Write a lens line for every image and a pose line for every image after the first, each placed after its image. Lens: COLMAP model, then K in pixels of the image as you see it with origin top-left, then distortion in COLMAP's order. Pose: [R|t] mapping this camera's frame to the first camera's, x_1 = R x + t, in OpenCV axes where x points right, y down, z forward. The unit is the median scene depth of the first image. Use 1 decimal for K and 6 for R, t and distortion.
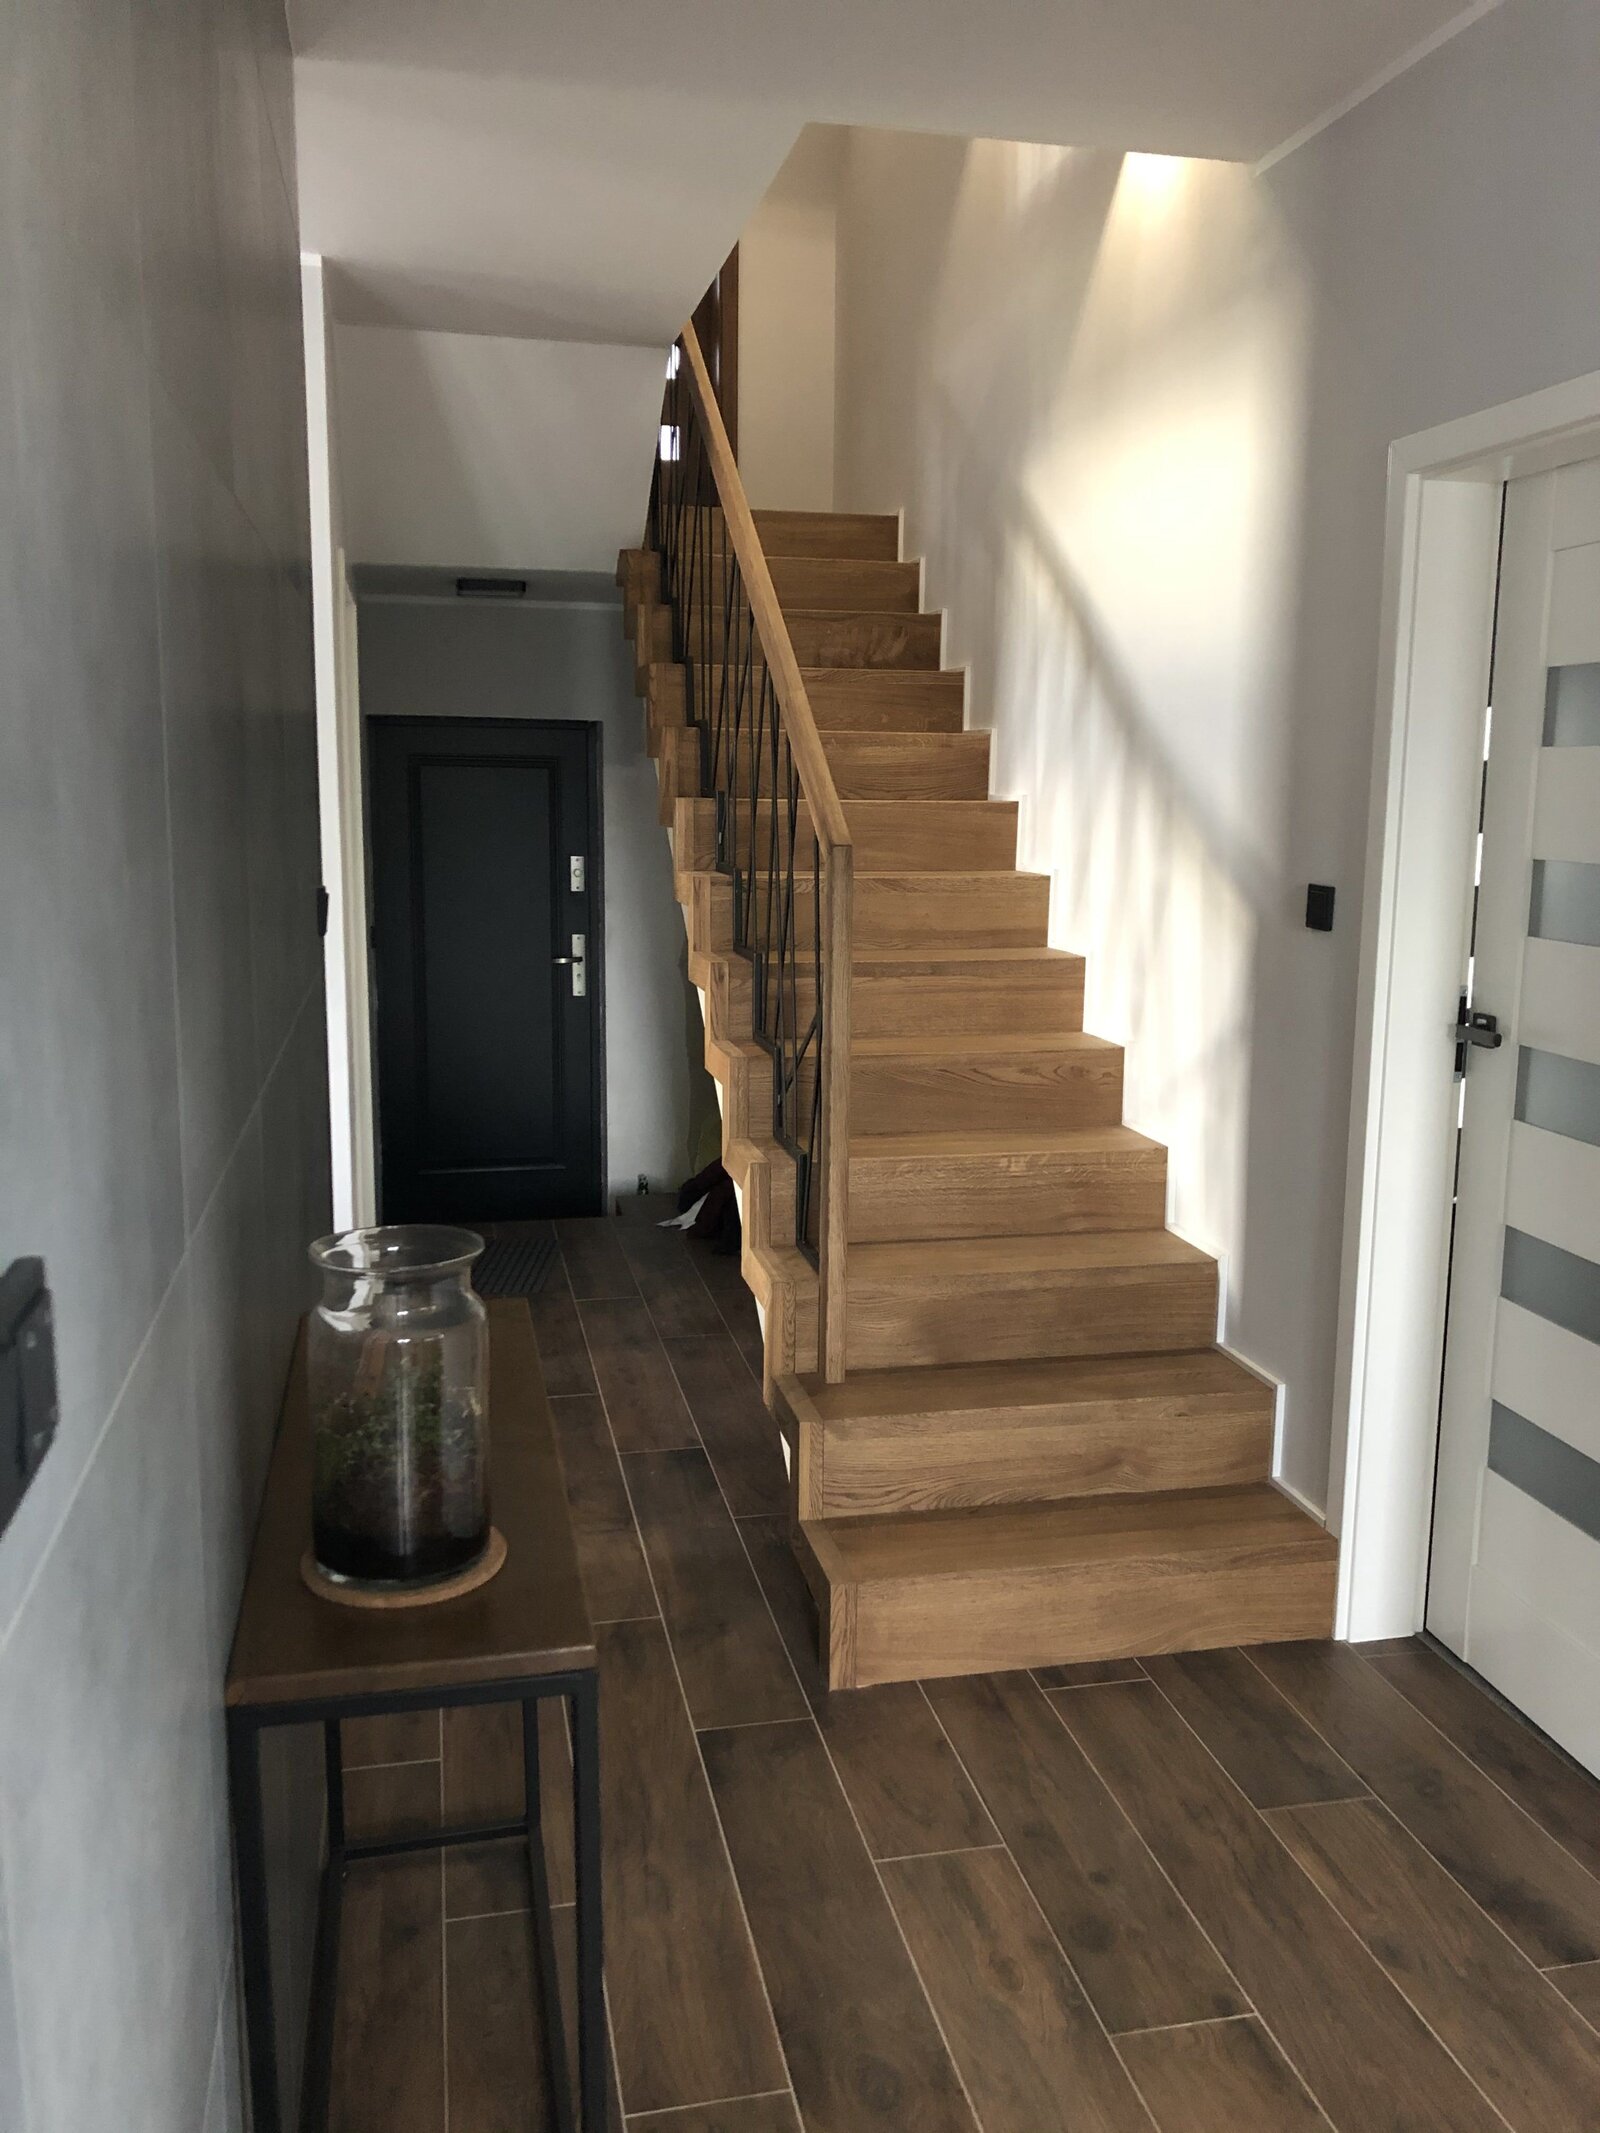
lens RADIAL K [[1843.4, 0, 800.0], [0, 1843.4, 1066.5], [0, 0, 1]] dist [0.149334, -0.004810]
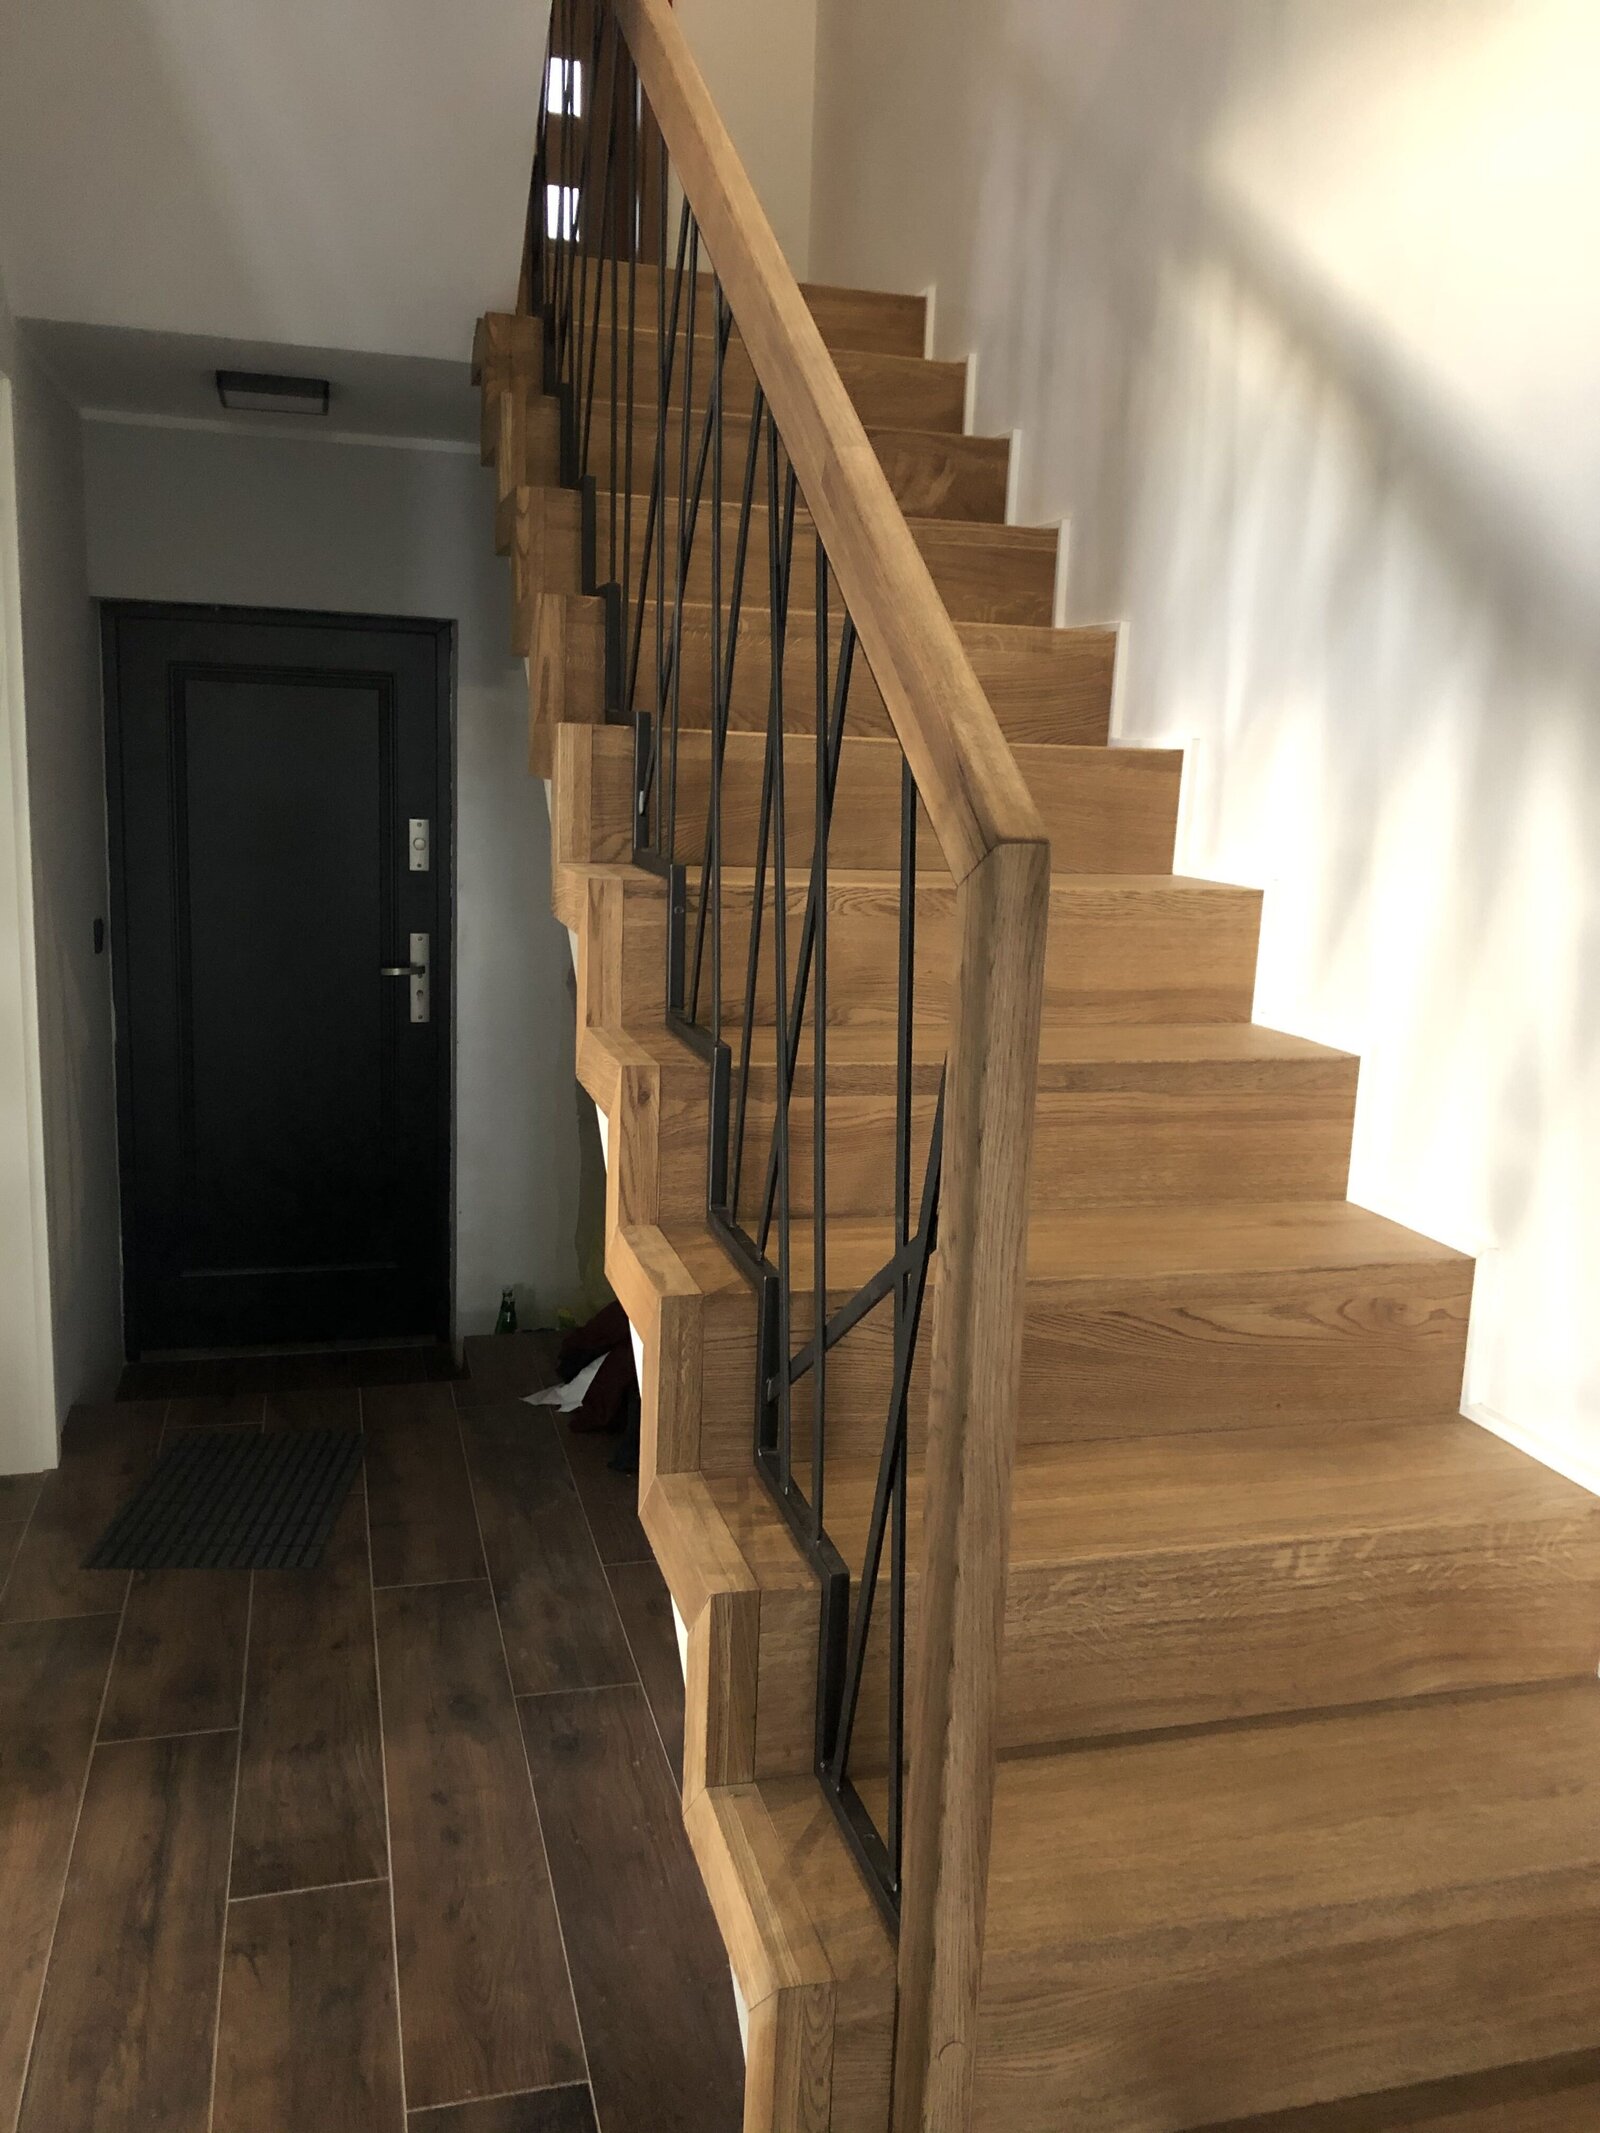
lens RADIAL K [[1789.8, 0, 800.0], [0, 1789.8, 1066.5], [0, 0, 1]] dist [0.031768, -0.007516]
pose [[0.997981, 0.018309, 0.060811, -0.027230], [-0.019866, 0.999488, 0.025085, -0.060747], [-0.060321, -0.026243, 0.997834, 0.477385]]
